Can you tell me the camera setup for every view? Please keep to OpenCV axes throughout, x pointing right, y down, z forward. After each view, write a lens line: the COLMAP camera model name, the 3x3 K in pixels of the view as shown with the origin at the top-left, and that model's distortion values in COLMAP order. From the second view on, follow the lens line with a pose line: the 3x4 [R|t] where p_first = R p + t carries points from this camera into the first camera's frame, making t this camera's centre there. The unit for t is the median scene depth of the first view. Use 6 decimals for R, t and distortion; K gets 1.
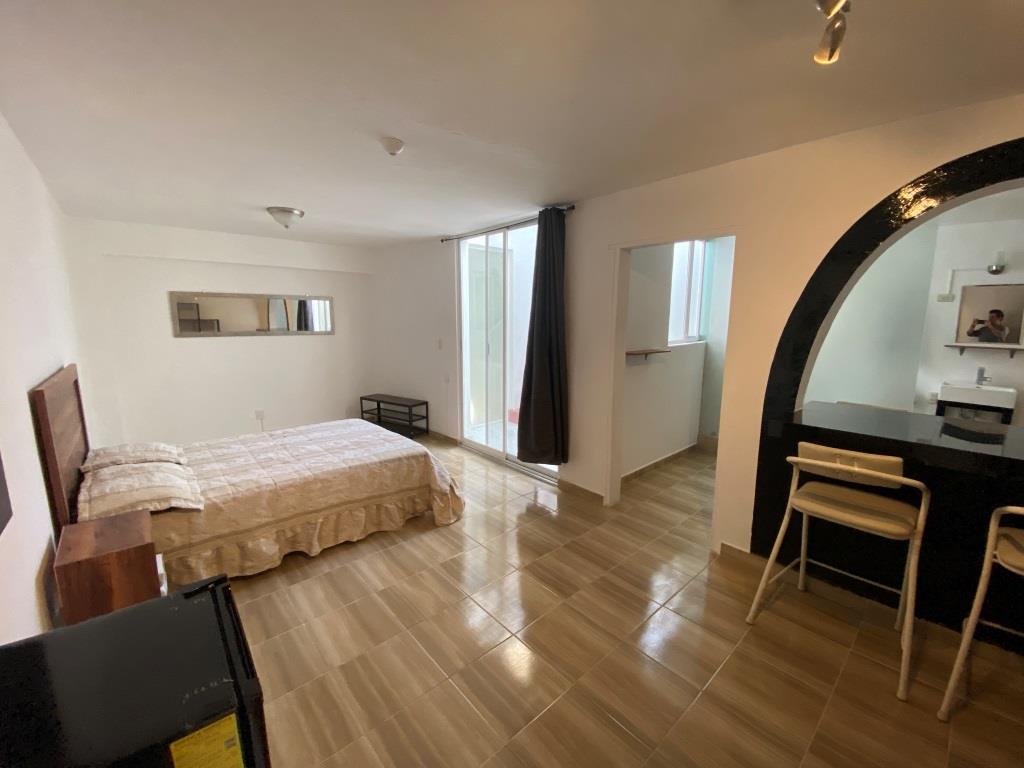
lens RADIAL K [[413.3, 0, 509.4], [0, 413.3, 382.7], [0, 0, 1]] dist [0.012872, -0.017184]
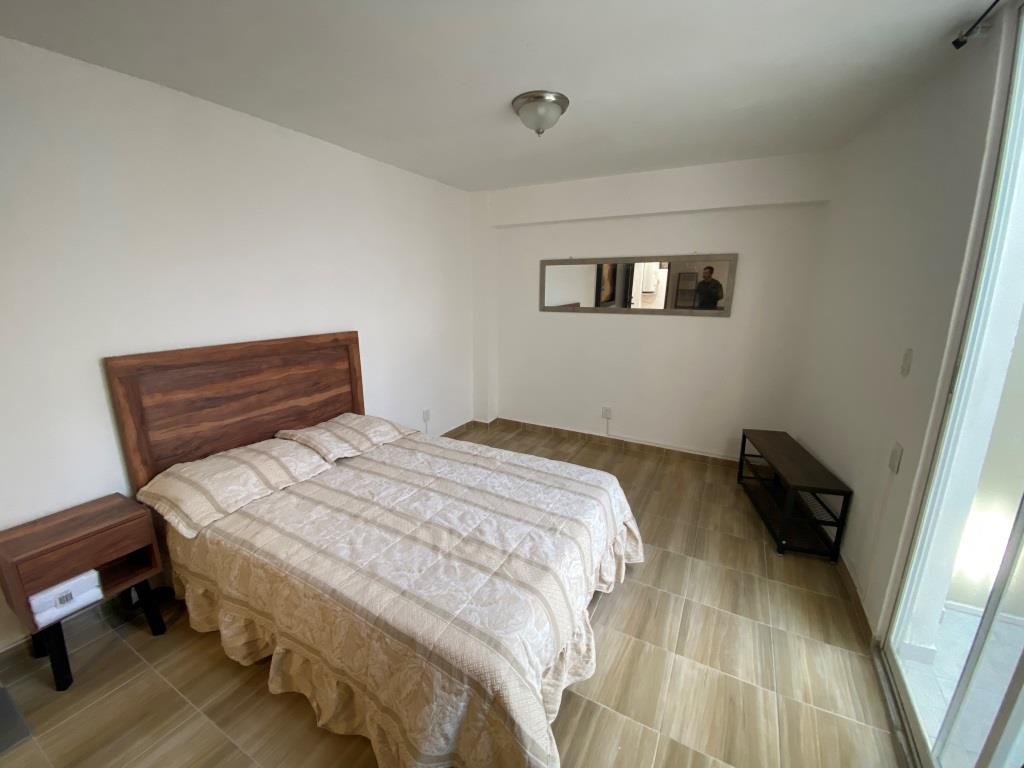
lens RADIAL K [[413.3, 0, 509.4], [0, 413.3, 382.7], [0, 0, 1]] dist [0.012872, -0.017184]
pose [[0.335238, 0.208774, -0.918710, 0.084827], [-0.144310, 0.975010, 0.168909, -0.150154], [0.931016, 0.075954, 0.356988, 0.967499]]
